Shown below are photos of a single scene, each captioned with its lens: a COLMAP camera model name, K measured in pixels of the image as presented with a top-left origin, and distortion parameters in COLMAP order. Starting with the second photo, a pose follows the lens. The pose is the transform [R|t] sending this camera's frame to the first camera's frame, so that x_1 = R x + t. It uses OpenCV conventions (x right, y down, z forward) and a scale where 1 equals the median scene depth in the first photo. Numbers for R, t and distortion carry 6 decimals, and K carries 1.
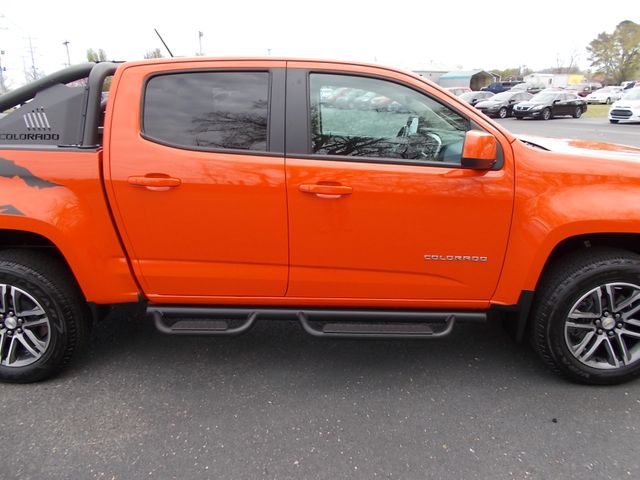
lens RADIAL K [[496.4, 0, 324.5], [0, 496.4, 238.5], [0, 0, 1]] dist [-0.004795, -0.004645]
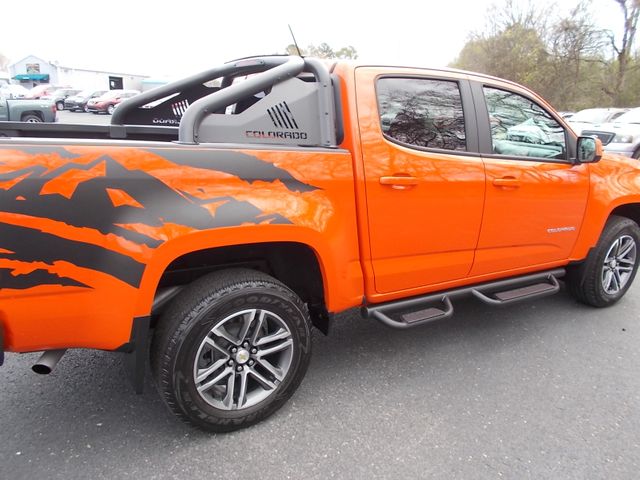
lens RADIAL K [[496.4, 0, 324.5], [0, 496.4, 238.5], [0, 0, 1]] dist [-0.004795, -0.004645]
pose [[0.825743, -0.098349, 0.555407, -1.000927], [0.105328, 0.994247, 0.019461, -0.030612], [-0.554125, 0.042430, 0.831351, 0.223649]]
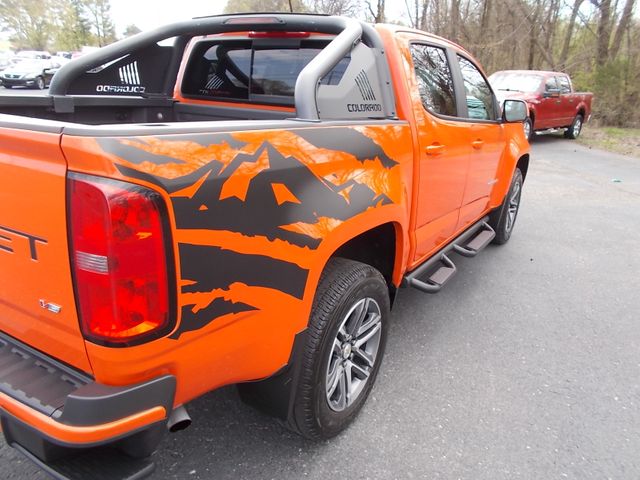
lens RADIAL K [[496.4, 0, 324.5], [0, 496.4, 238.5], [0, 0, 1]] dist [-0.004795, -0.004645]
pose [[0.492851, -0.234893, 0.837809, -1.307721], [0.187034, 0.968964, 0.161639, -0.137558], [-0.849774, 0.077035, 0.521488, 0.632049]]
